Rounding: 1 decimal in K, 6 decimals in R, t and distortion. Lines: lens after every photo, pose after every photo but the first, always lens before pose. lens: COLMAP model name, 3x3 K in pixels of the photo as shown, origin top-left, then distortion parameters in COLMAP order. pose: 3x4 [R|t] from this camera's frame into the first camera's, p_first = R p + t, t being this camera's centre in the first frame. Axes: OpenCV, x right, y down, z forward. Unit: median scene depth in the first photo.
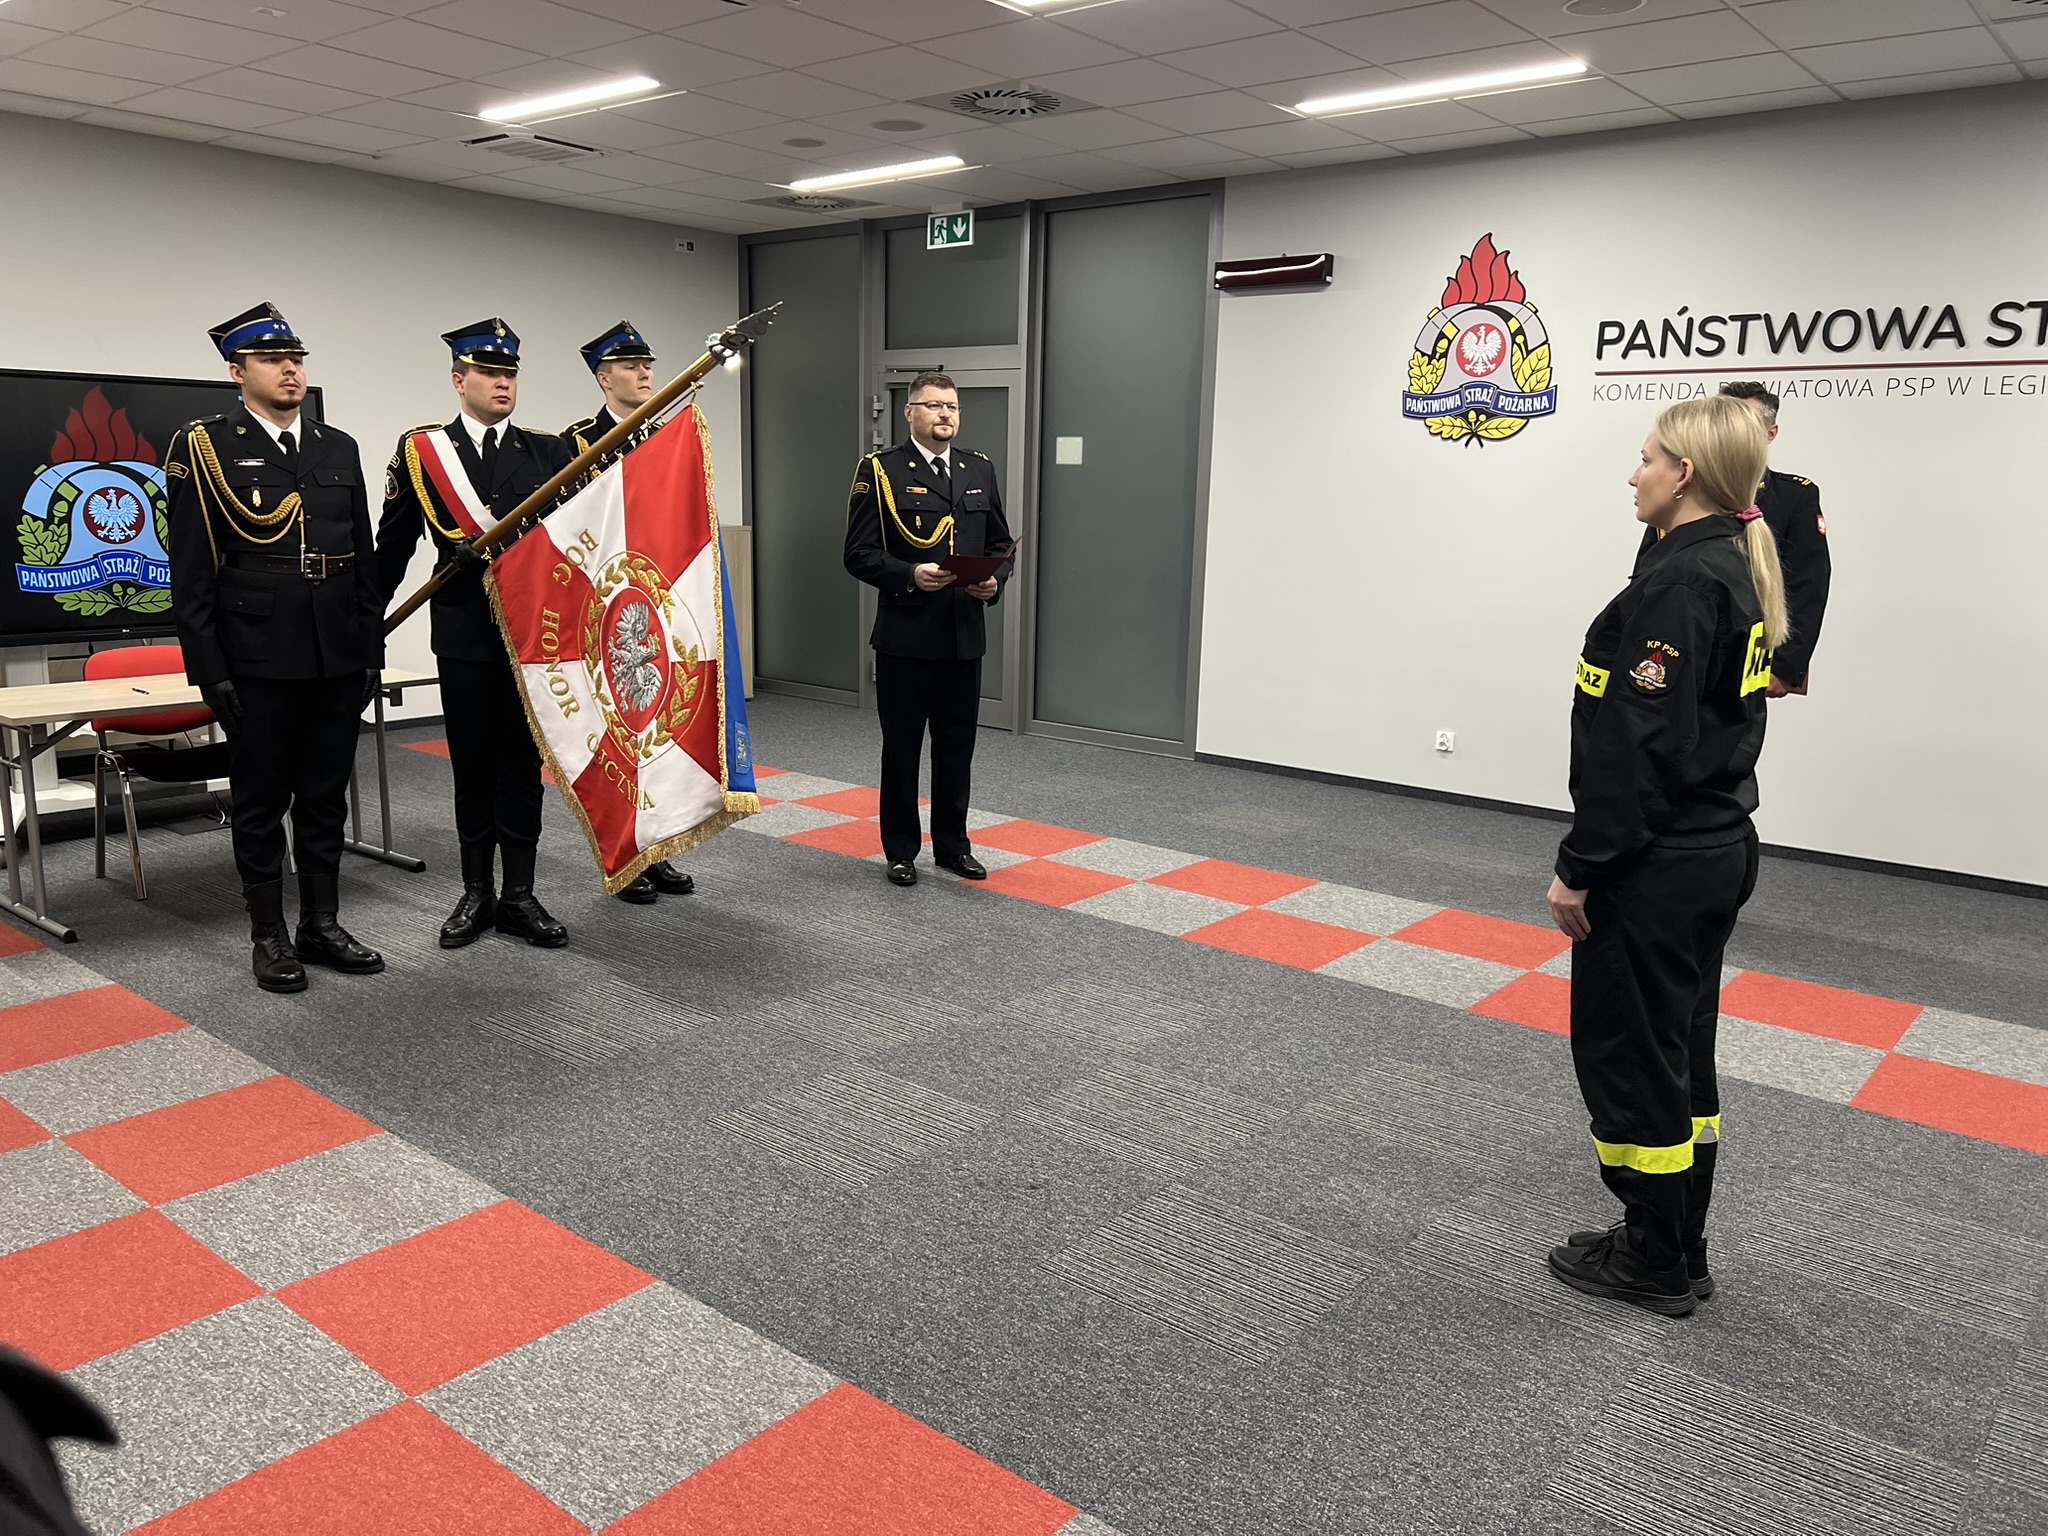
lens RADIAL K [[1550.1, 0, 1002.7], [0, 1550.1, 770.1], [0, 0, 1]] dist [0.023888, -0.013983]
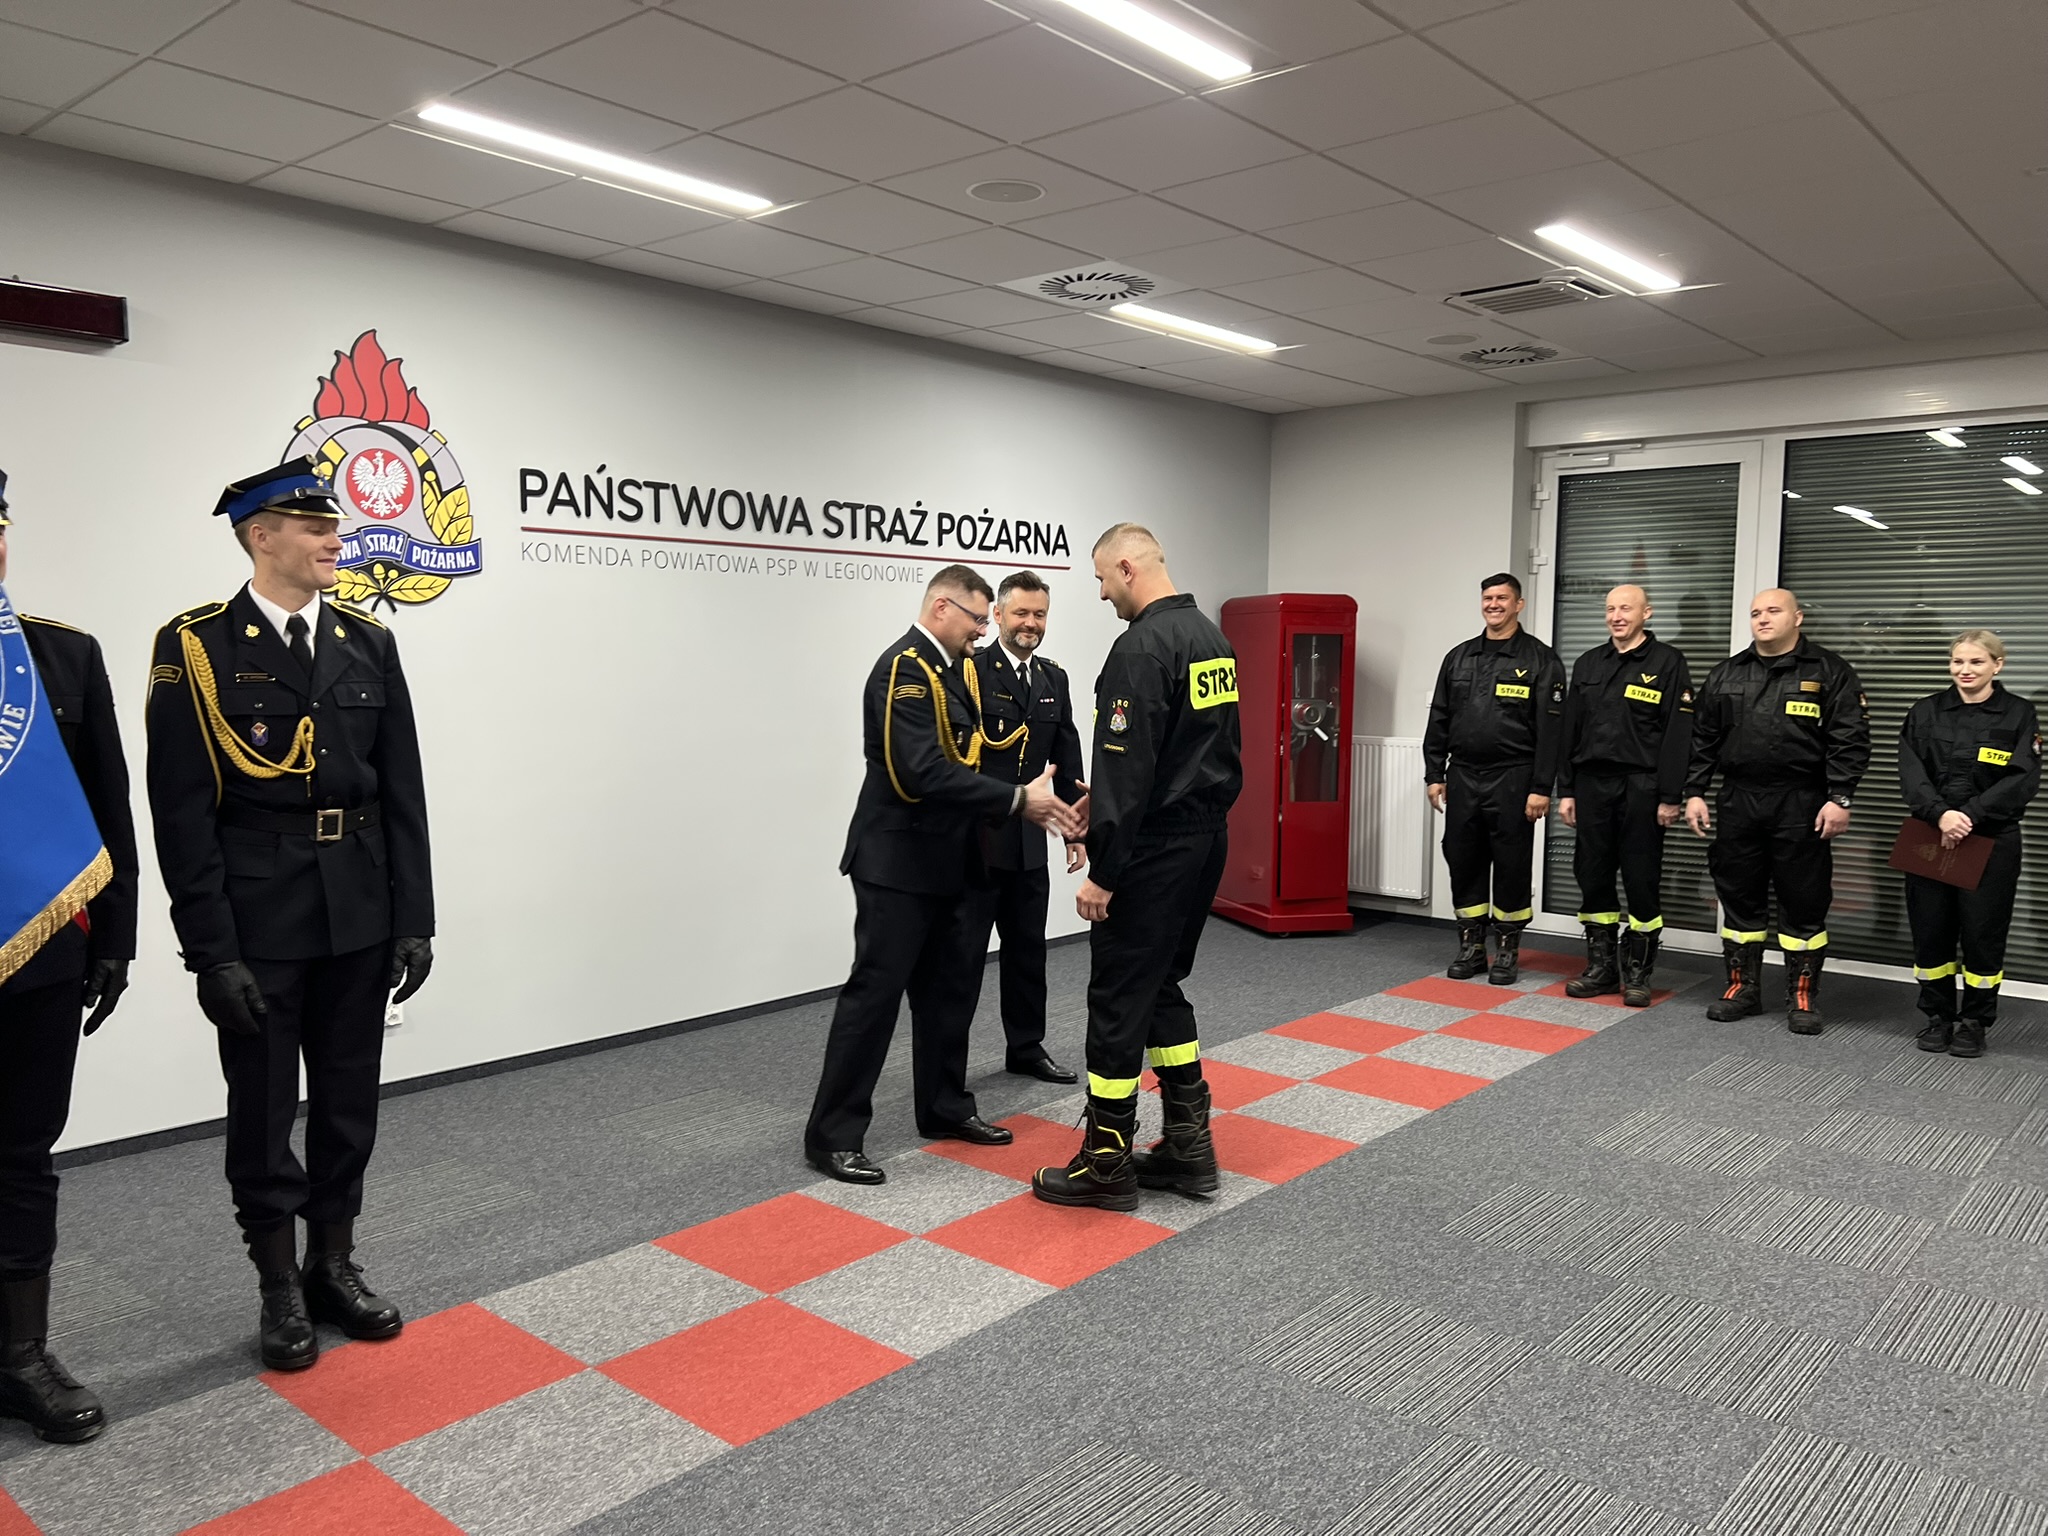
lens RADIAL K [[1512.6, 0, 1023.7], [0, 1512.6, 792.2], [0, 0, 1]] dist [0.044215, -0.102907]
pose [[0.016771, -0.113795, 0.993363, -0.472203], [0.182898, 0.977088, 0.108843, -0.167412], [-0.982989, 0.179859, 0.037199, 0.783222]]
